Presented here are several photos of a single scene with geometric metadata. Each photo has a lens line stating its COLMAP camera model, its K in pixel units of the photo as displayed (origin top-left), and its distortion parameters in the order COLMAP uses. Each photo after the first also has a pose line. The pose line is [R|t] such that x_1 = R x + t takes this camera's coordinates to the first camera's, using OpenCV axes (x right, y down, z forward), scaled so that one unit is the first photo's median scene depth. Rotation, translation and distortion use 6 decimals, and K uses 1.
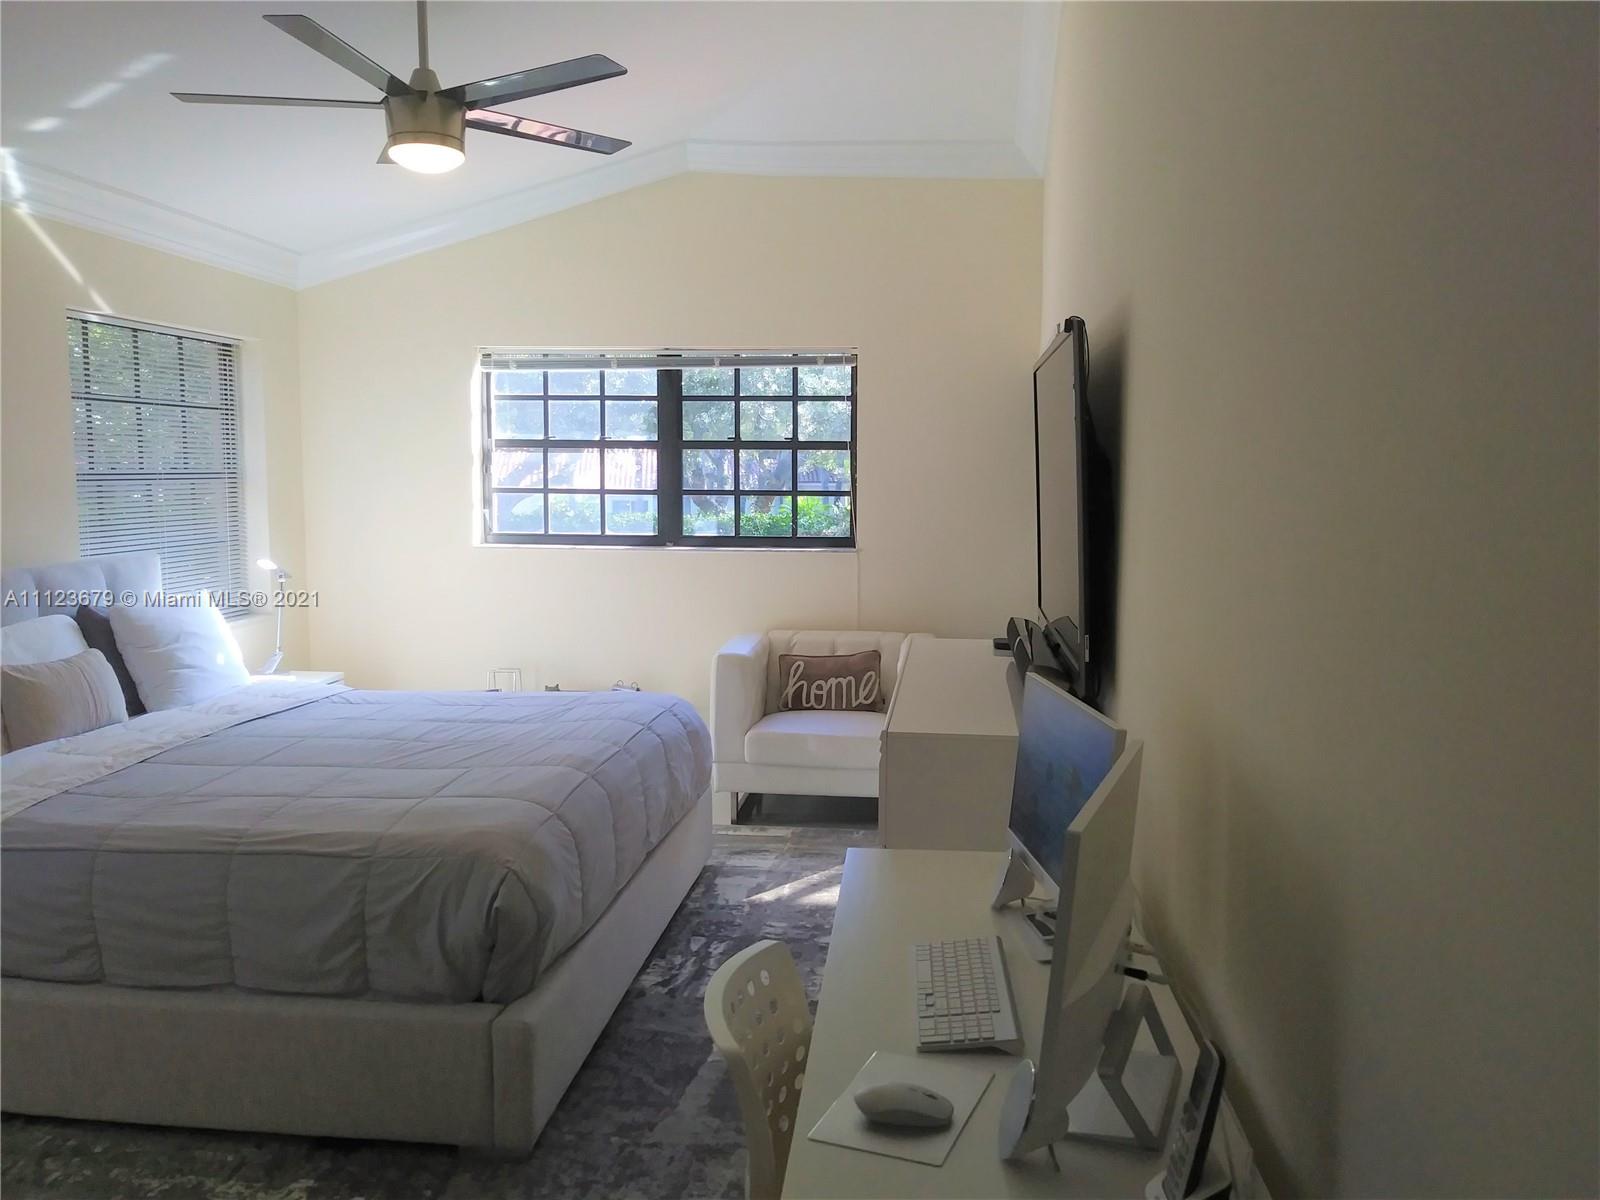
lens RADIAL K [[1301.6, 0, 800.0], [0, 1301.6, 600.0], [0, 0, 1]] dist [0.003577, 0.001207]
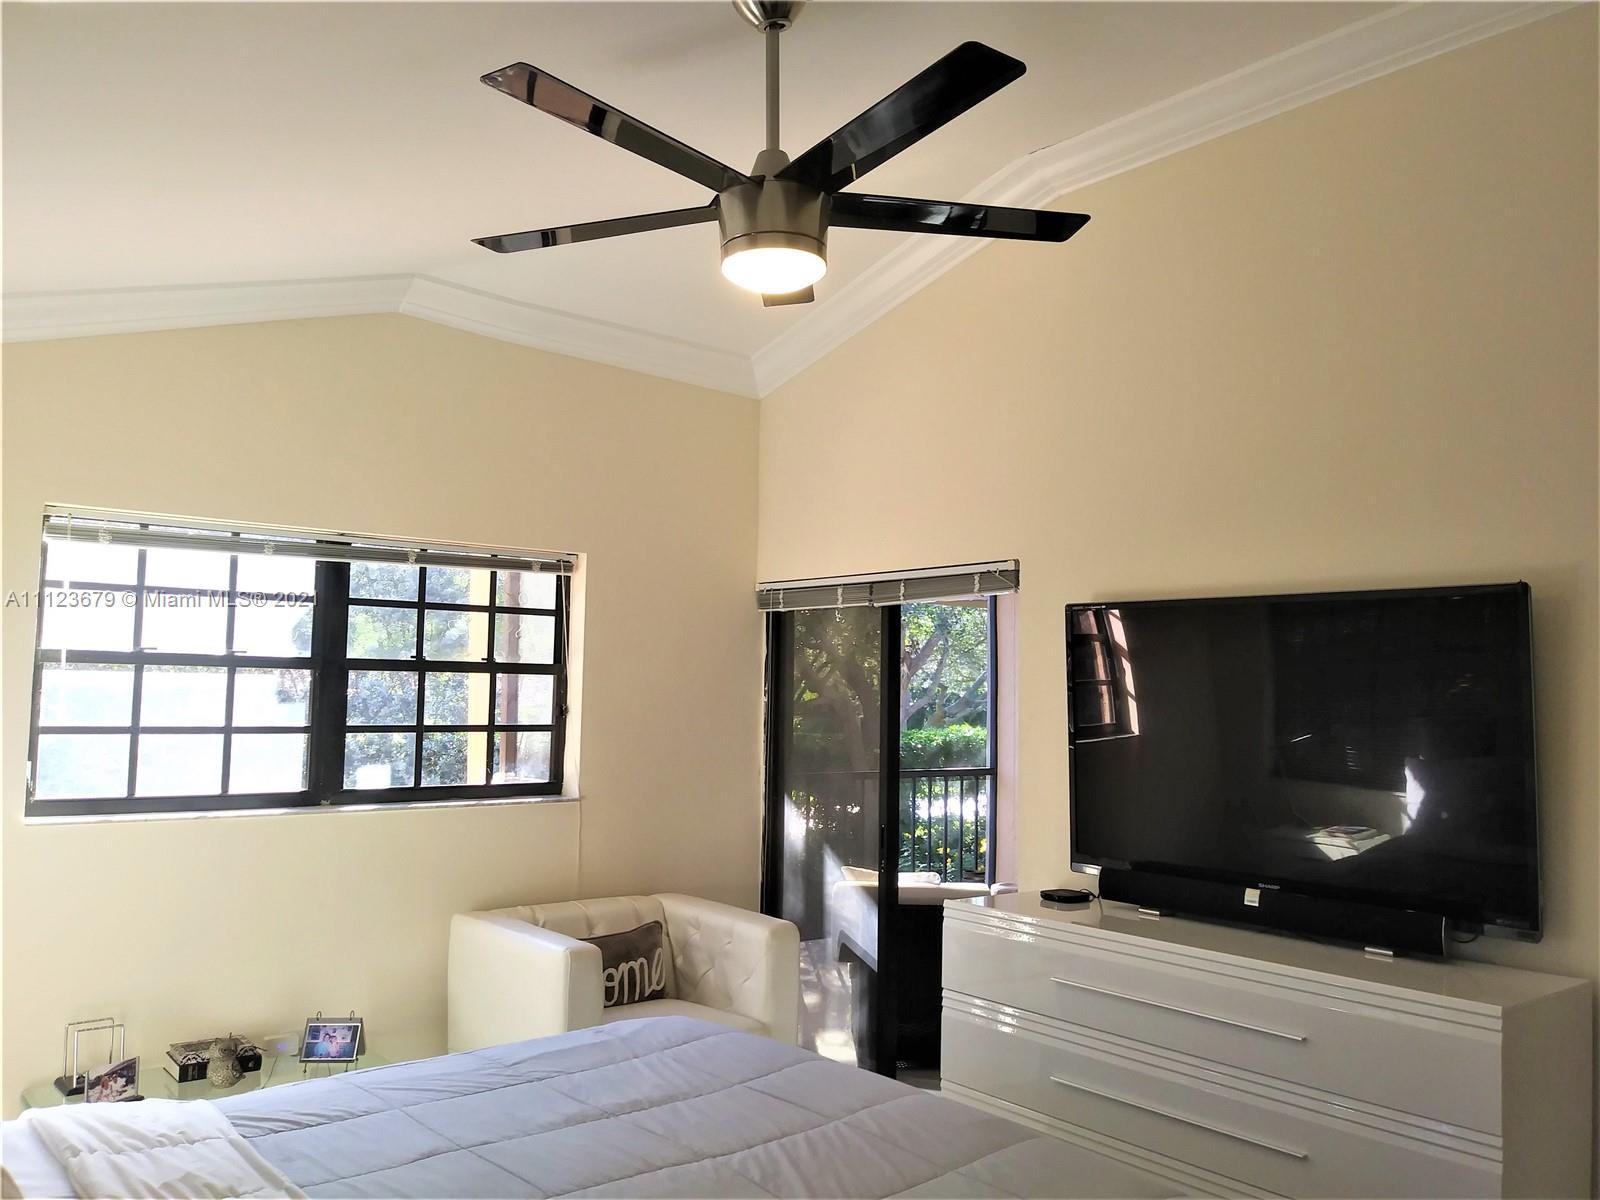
lens RADIAL K [[1301.6, 0, 800.0], [0, 1301.6, 600.0], [0, 0, 1]] dist [0.003577, 0.001207]
pose [[0.703348, 0.056472, 0.708599, -0.432364], [0.060319, 0.988502, -0.138652, -0.038686], [-0.708282, 0.140263, 0.691855, 0.311651]]
